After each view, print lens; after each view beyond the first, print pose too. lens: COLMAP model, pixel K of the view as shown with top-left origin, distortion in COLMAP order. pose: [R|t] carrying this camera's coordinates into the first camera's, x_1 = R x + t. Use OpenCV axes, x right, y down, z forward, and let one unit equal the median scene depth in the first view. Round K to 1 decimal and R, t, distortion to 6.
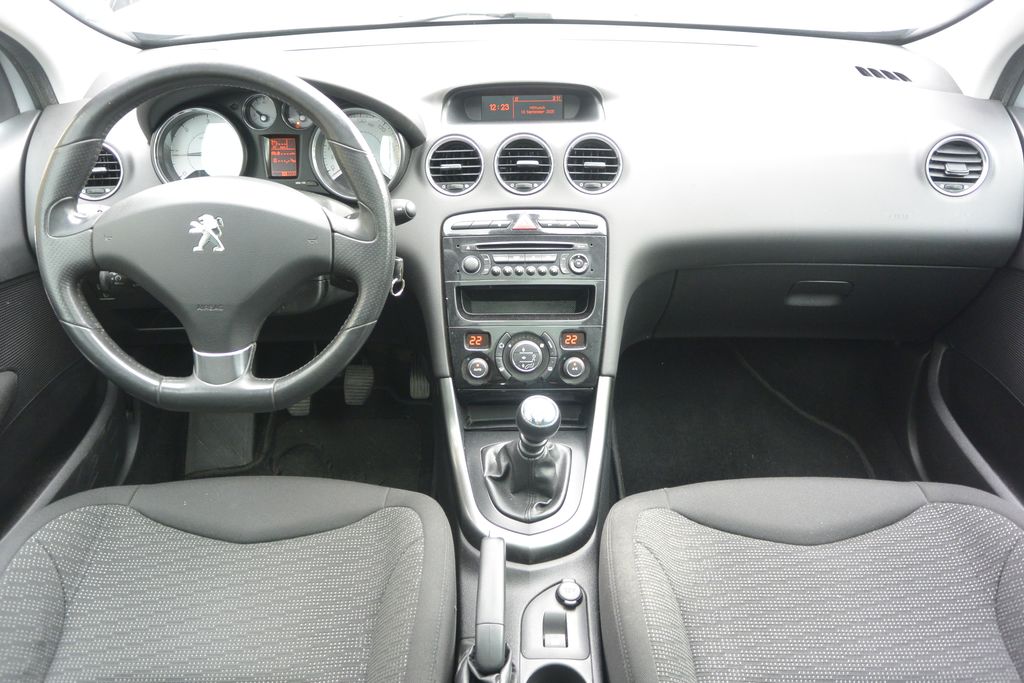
lens RADIAL K [[776.6, 0, 509.0], [0, 776.6, 339.1], [0, 0, 1]] dist [-0.006809, 0.012784]
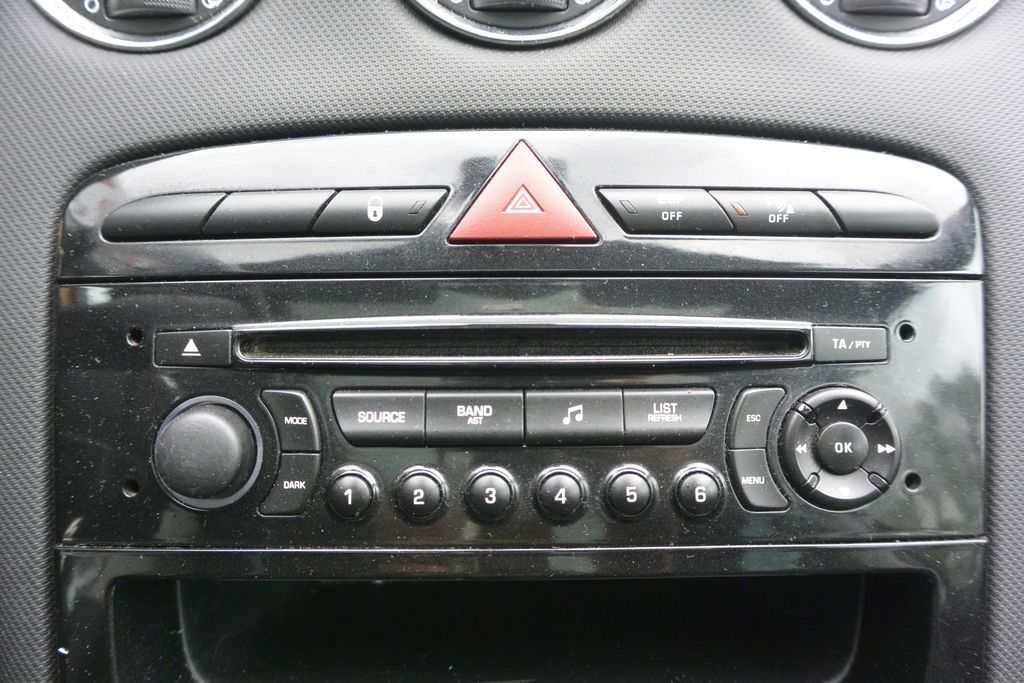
lens RADIAL K [[776.6, 0, 510.6], [0, 776.6, 344.5], [0, 0, 1]] dist [-0.006809, 0.012784]
pose [[0.999935, 0.005163, 0.010140, 0.016571], [-0.005604, 0.999019, 0.043936, -0.133995], [-0.009903, -0.043990, 0.998983, 0.880699]]
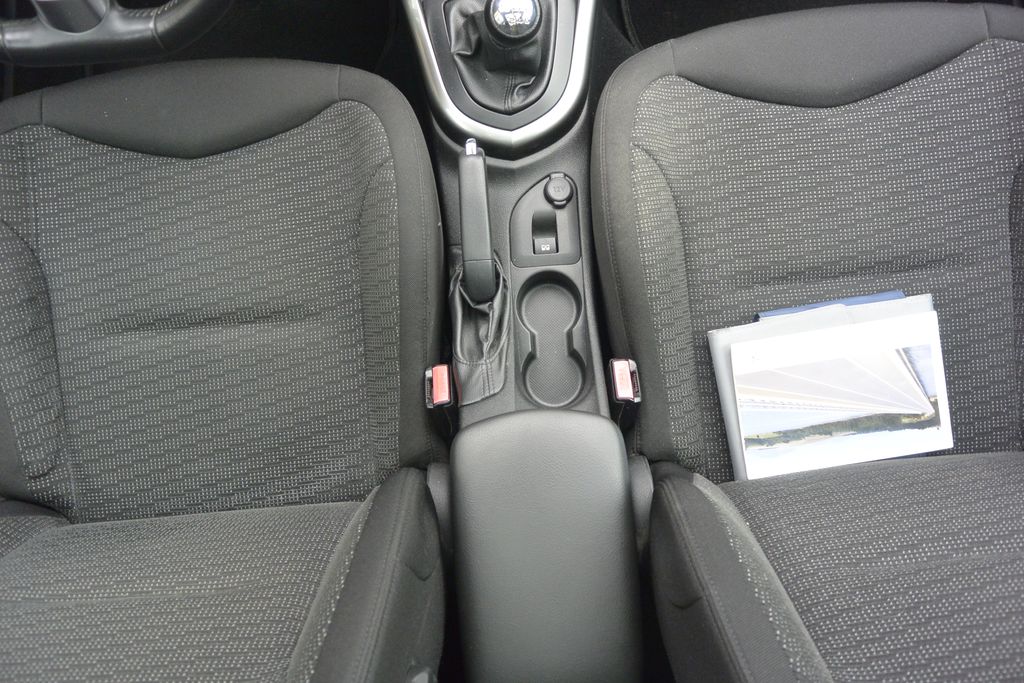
lens RADIAL K [[776.6, 0, 505.4], [0, 776.6, 334.8], [0, 0, 1]] dist [-0.006809, 0.012784]
pose [[0.996576, -0.079079, -0.024140, 0.021023], [0.070195, 0.654933, 0.752420, -0.240959], [-0.043691, -0.751538, 0.658241, 0.238433]]
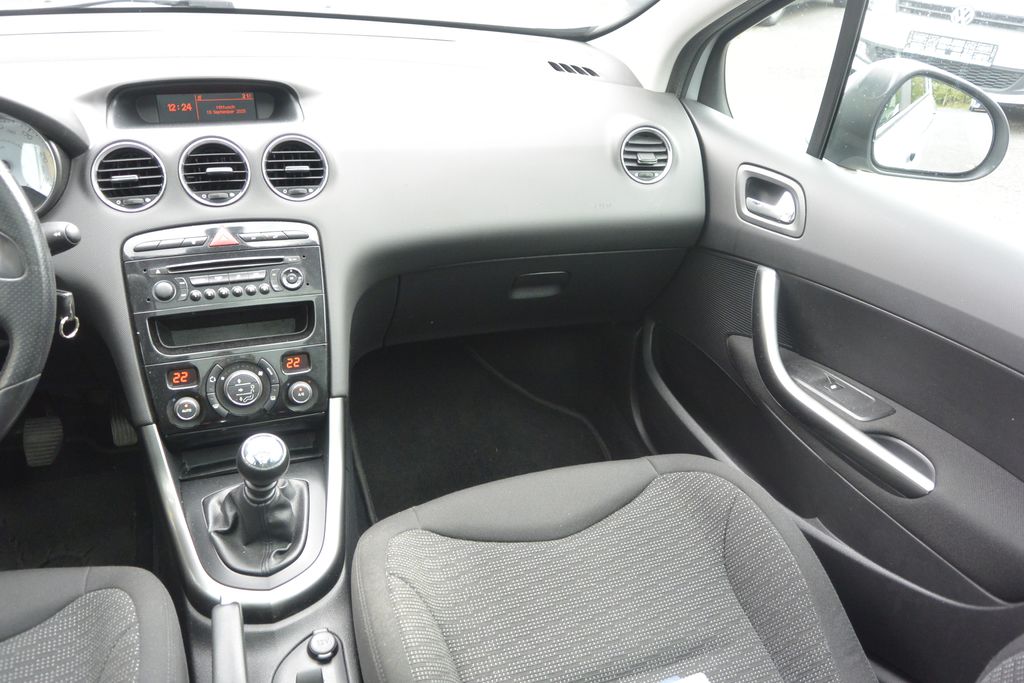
lens RADIAL K [[776.6, 0, 507.0], [0, 776.6, 338.0], [0, 0, 1]] dist [-0.006809, 0.012784]
pose [[0.938493, -0.113488, 0.326117, 0.023079], [0.112285, 0.993420, 0.022577, -0.021655], [-0.326533, 0.015429, 0.945060, 0.065722]]
